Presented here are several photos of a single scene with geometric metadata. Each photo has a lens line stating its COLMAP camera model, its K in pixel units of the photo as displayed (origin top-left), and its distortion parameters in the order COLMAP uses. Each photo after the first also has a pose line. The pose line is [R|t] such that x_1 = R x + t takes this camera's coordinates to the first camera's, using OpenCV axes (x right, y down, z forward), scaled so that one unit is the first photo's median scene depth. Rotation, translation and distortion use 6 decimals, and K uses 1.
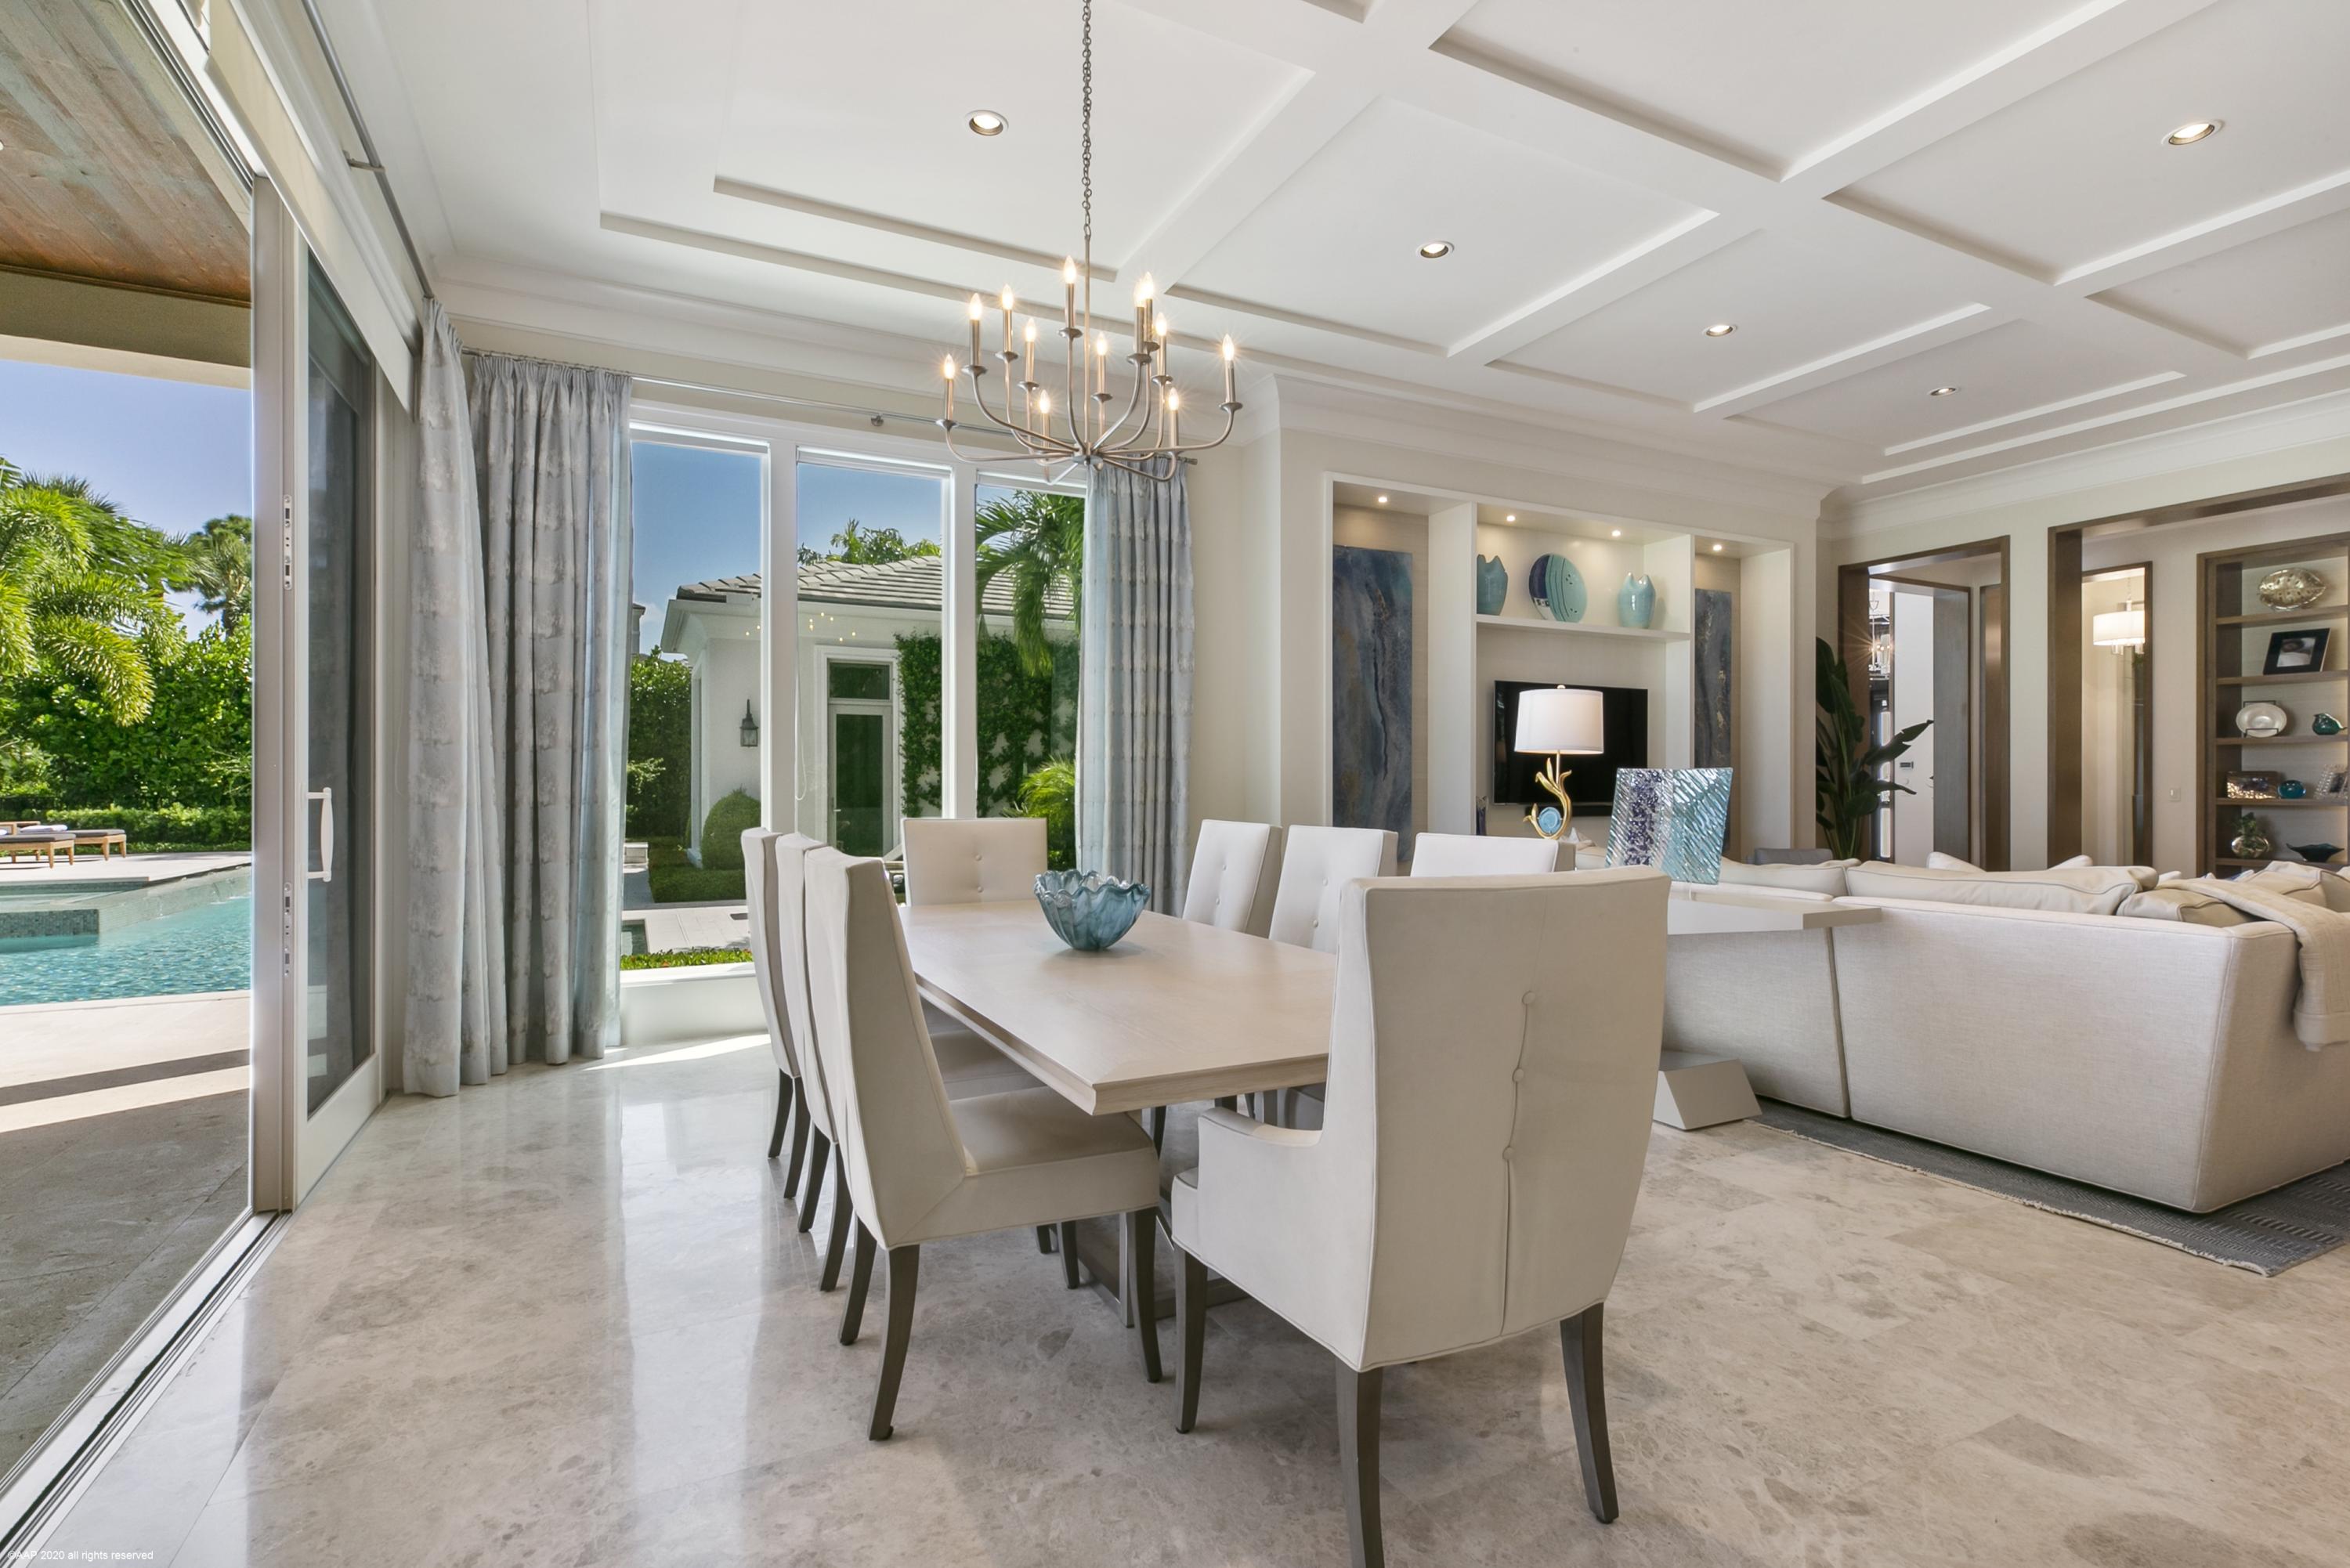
lens RADIAL K [[1077.2, 0, 1187.4], [0, 1077.2, 788.5], [0, 0, 1]] dist [0.011109, -0.001195]
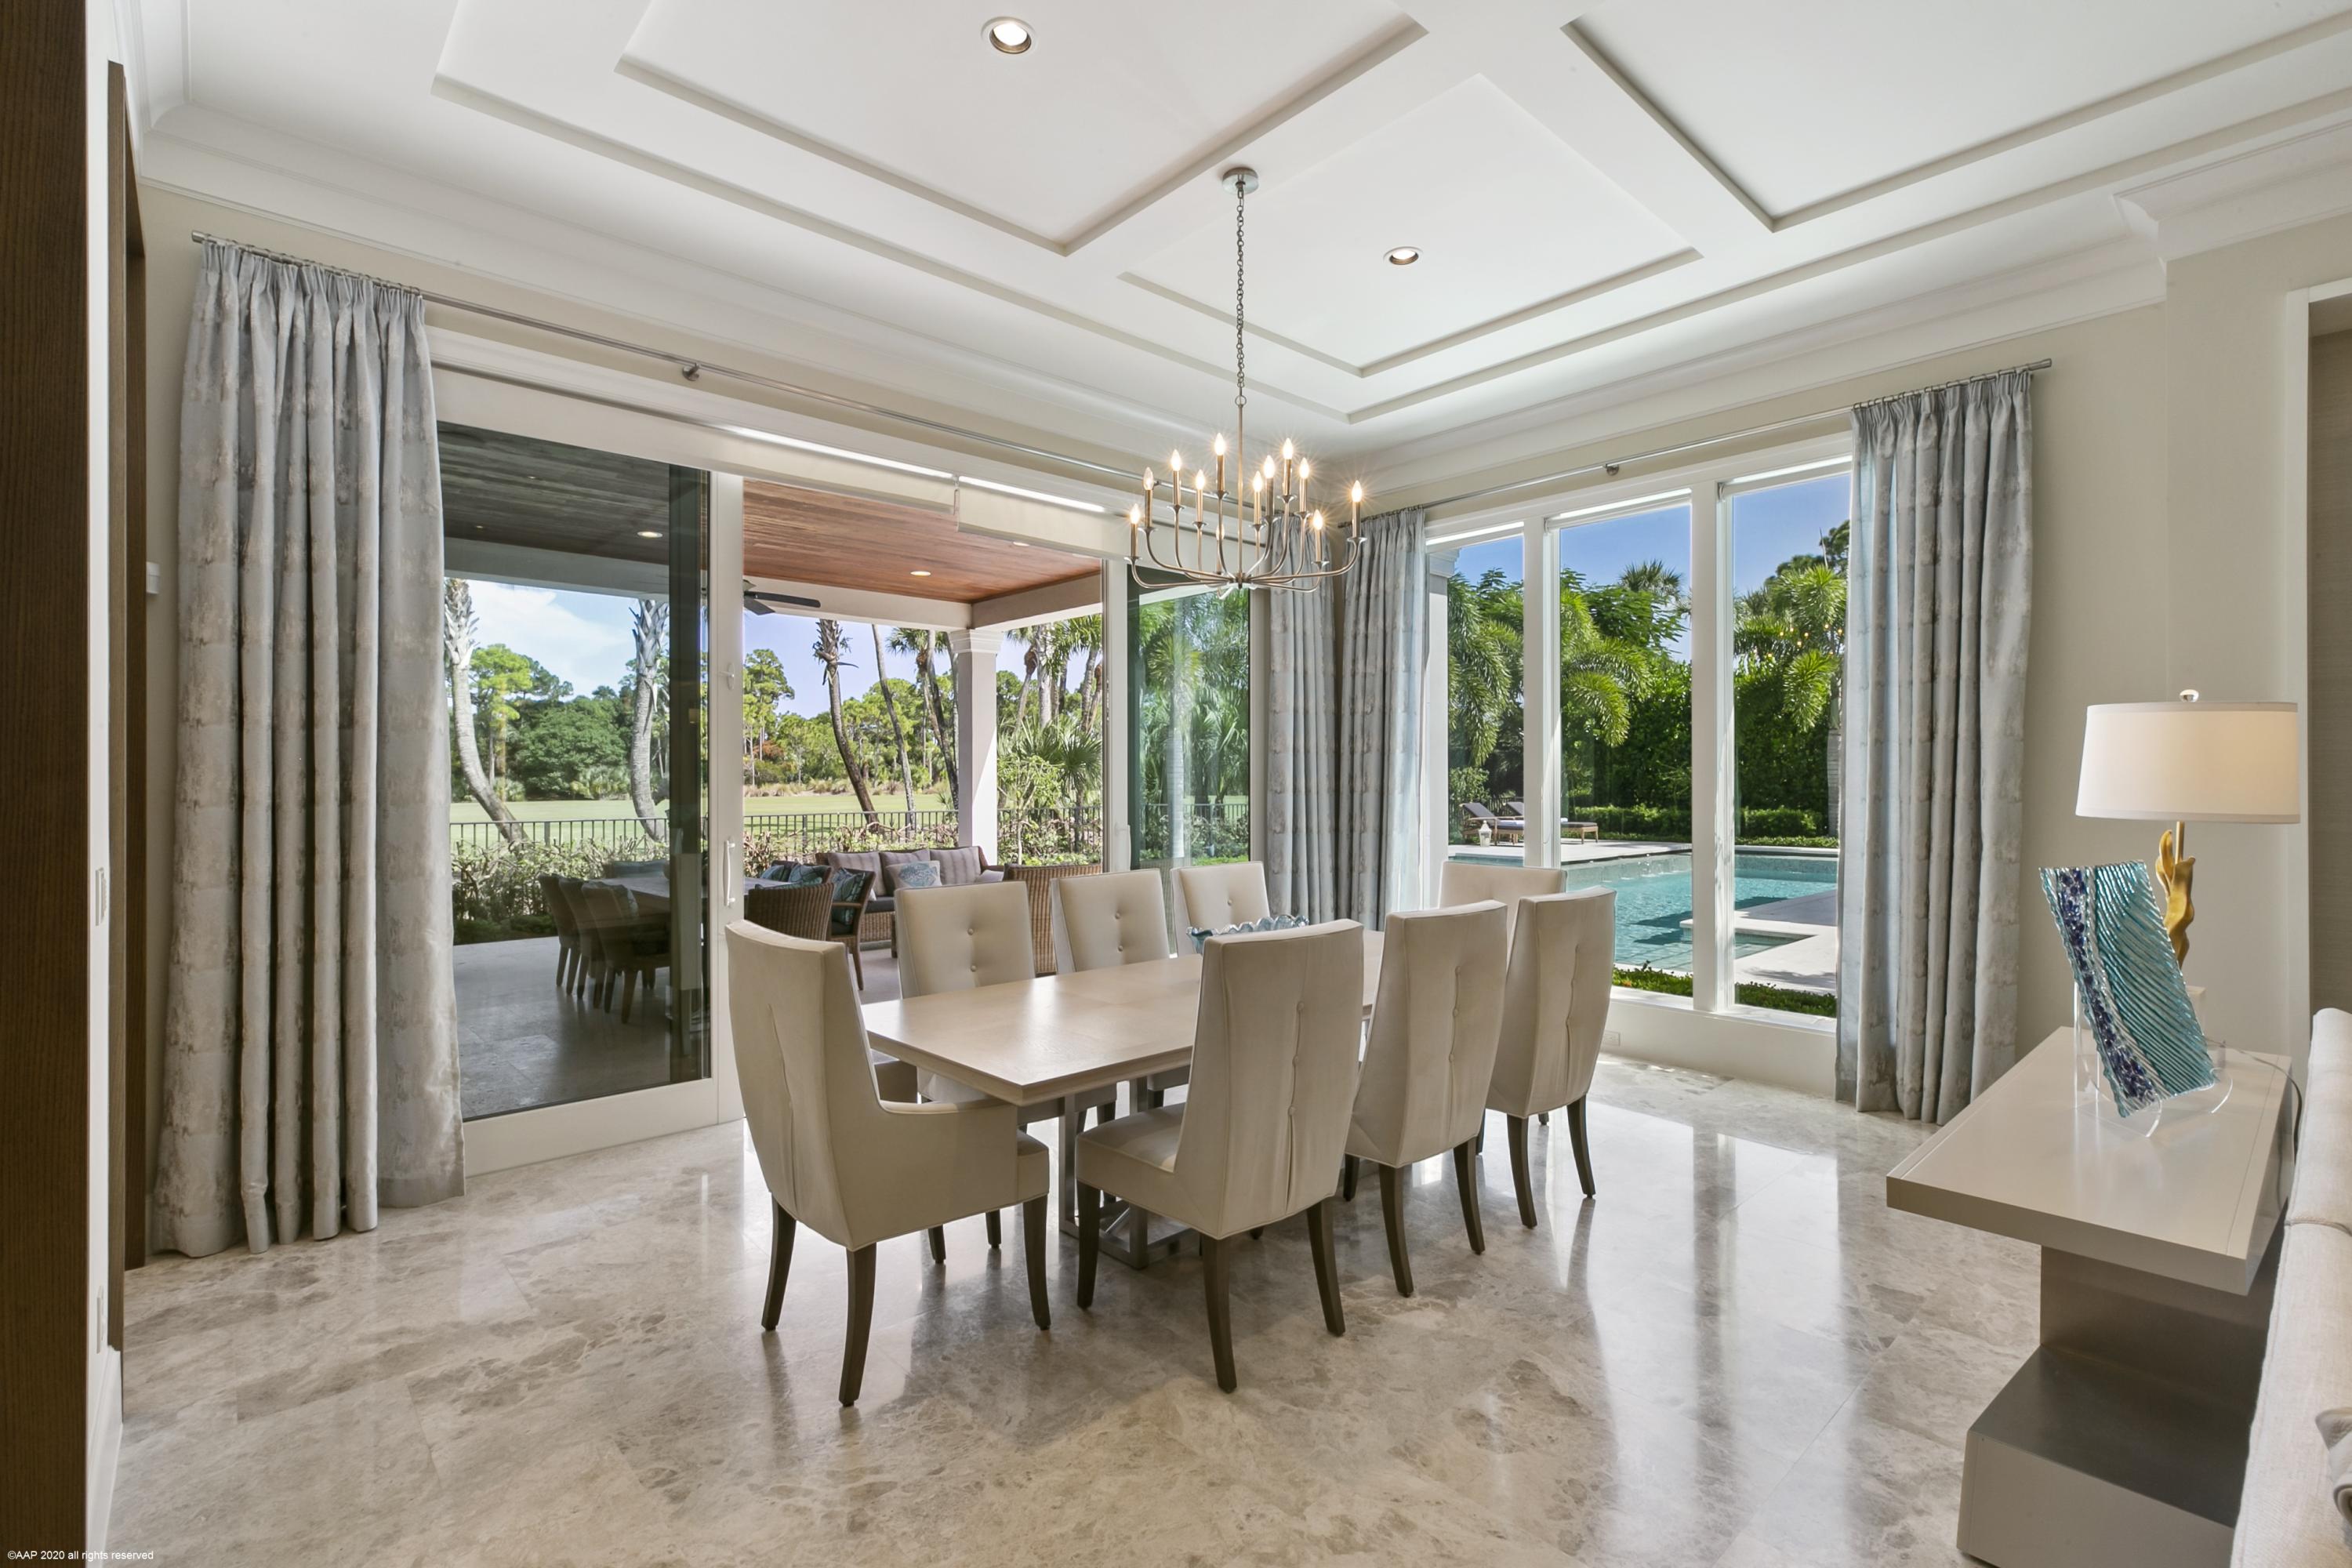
lens RADIAL K [[1078.2, 0, 1195.9], [0, 1078.2, 784.4], [0, 0, 1]] dist [0.011109, -0.001195]
pose [[0.279270, 0.002409, -0.960210, 0.478440], [0.000822, 0.999996, 0.002748, -0.035608], [0.960212, -0.001556, 0.279267, 0.267291]]
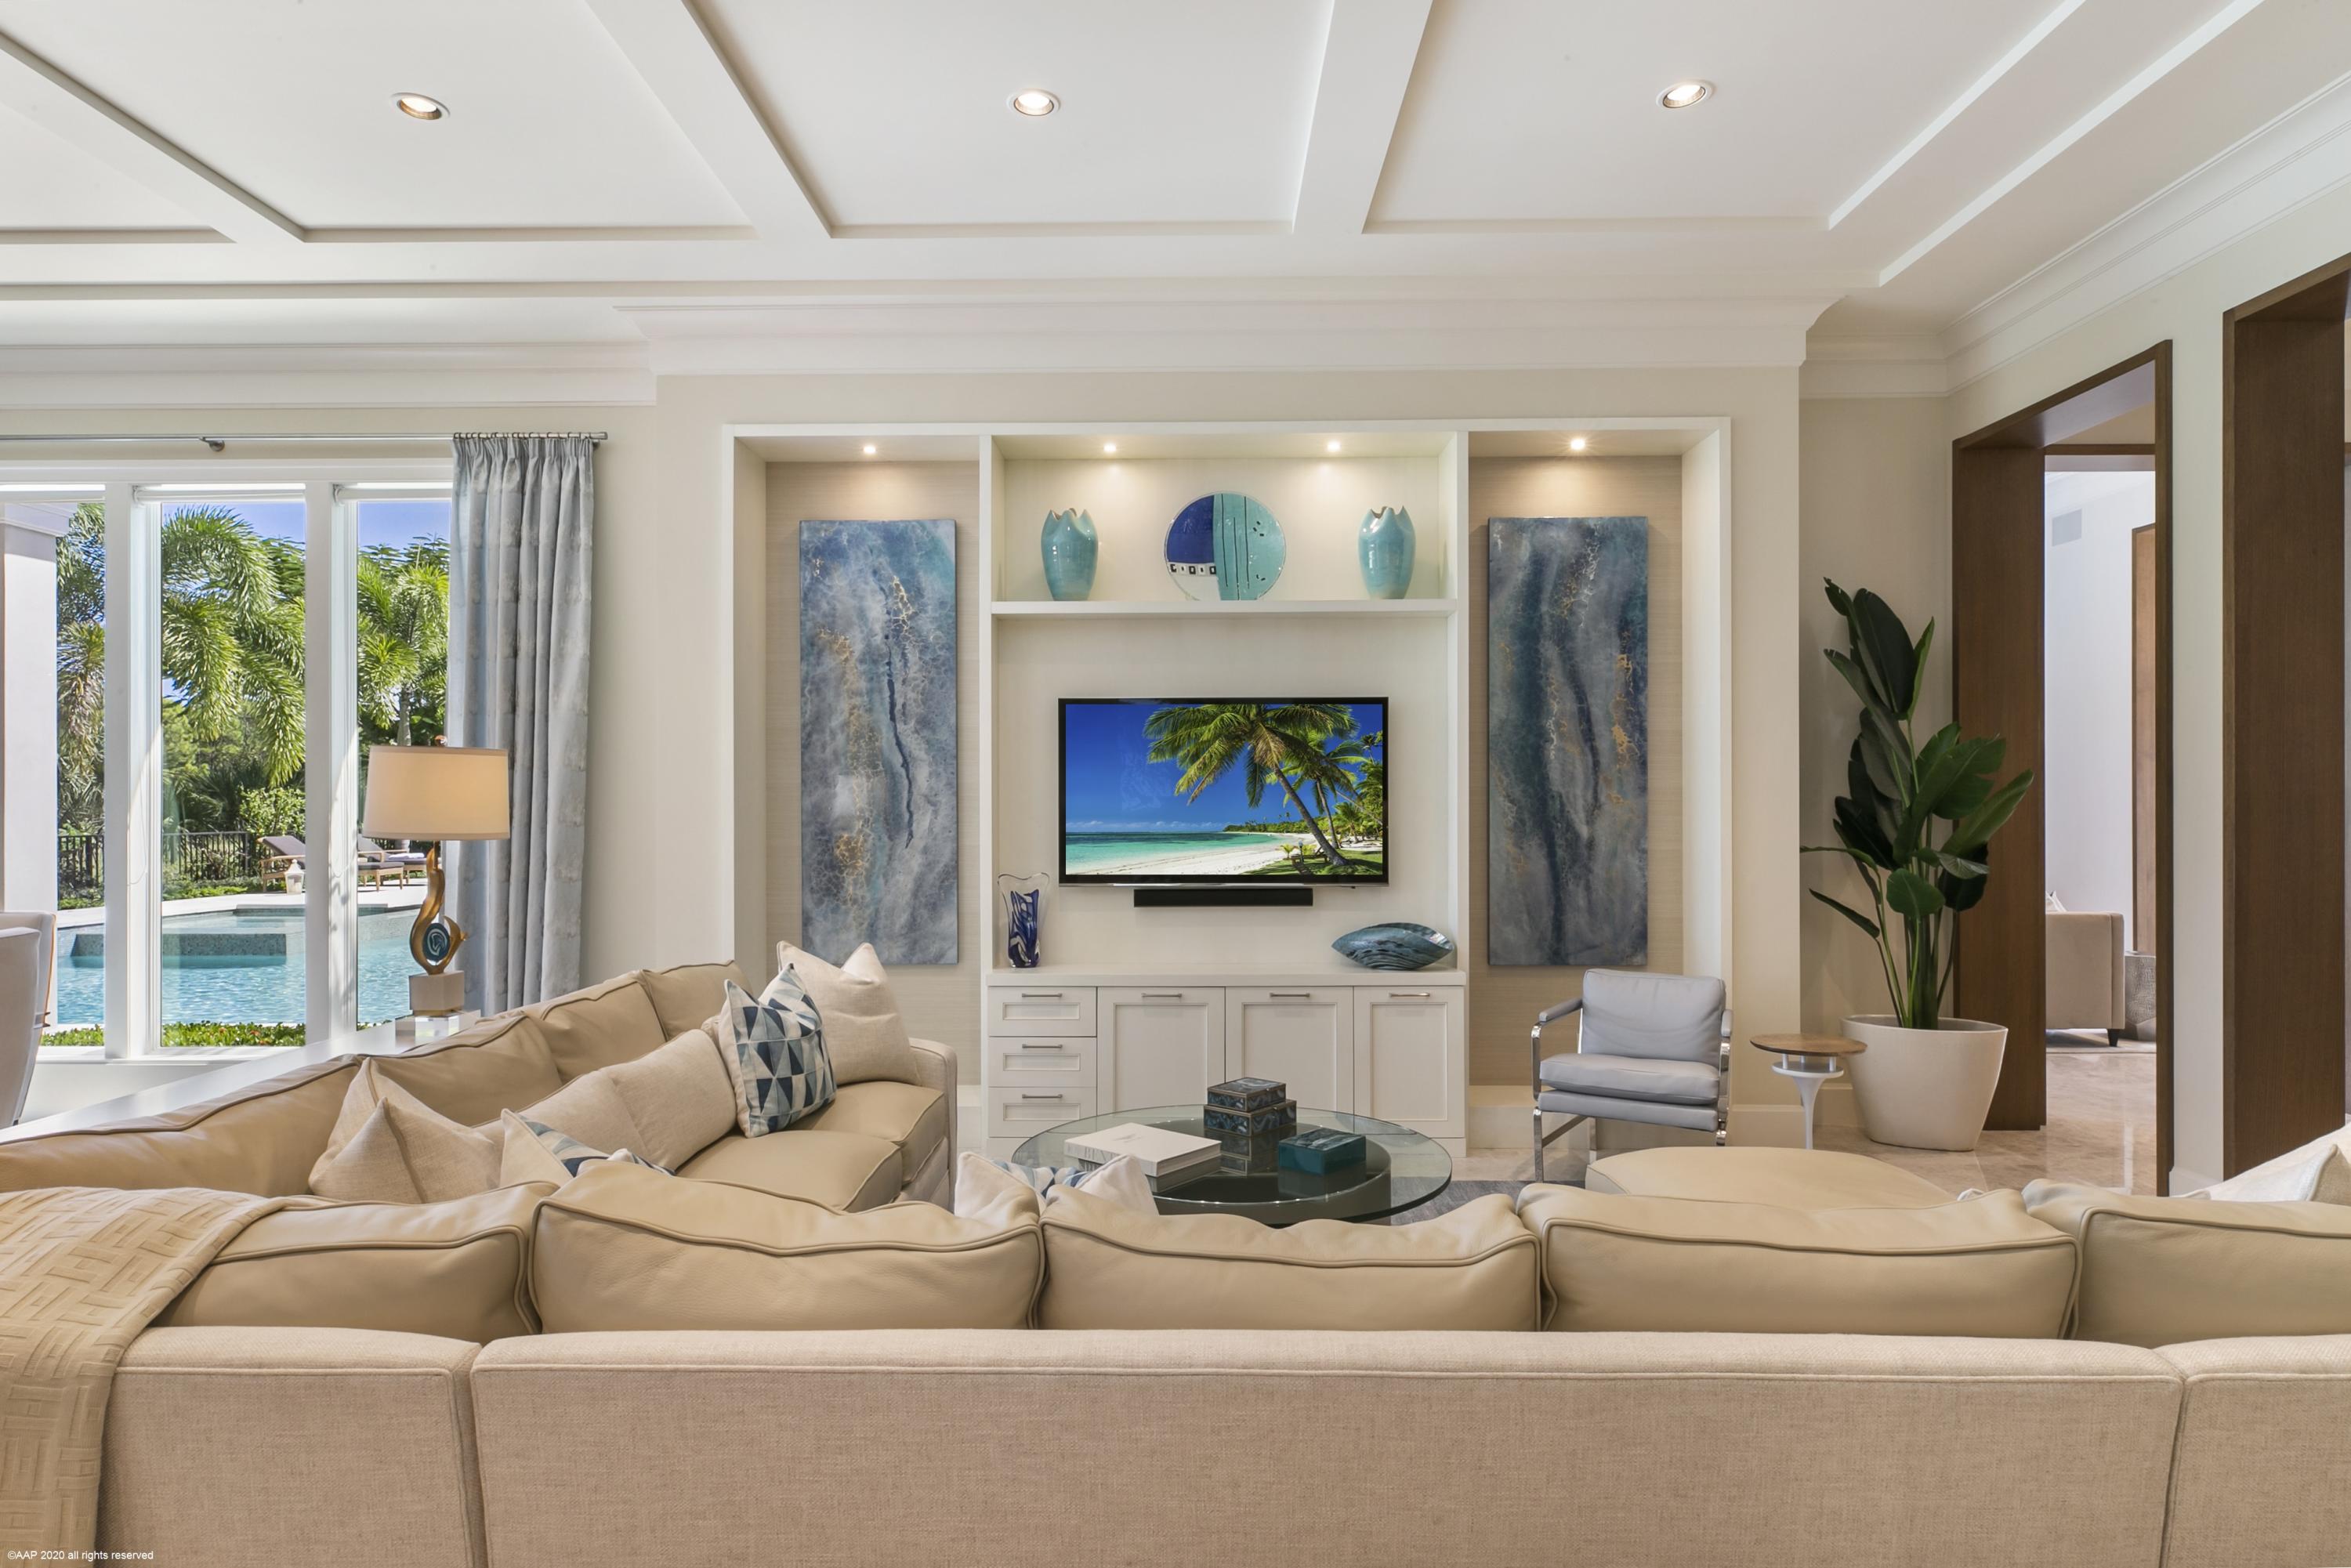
lens RADIAL K [[1273.7, 0, 1176.8], [0, 1273.7, 786.6], [0, 0, 1]] dist [0.015043, -0.001851]
pose [[0.888181, -0.009001, -0.459406, 0.716779], [0.003091, 0.999903, -0.013615, -0.036143], [0.459484, 0.010672, 0.888122, 0.347890]]
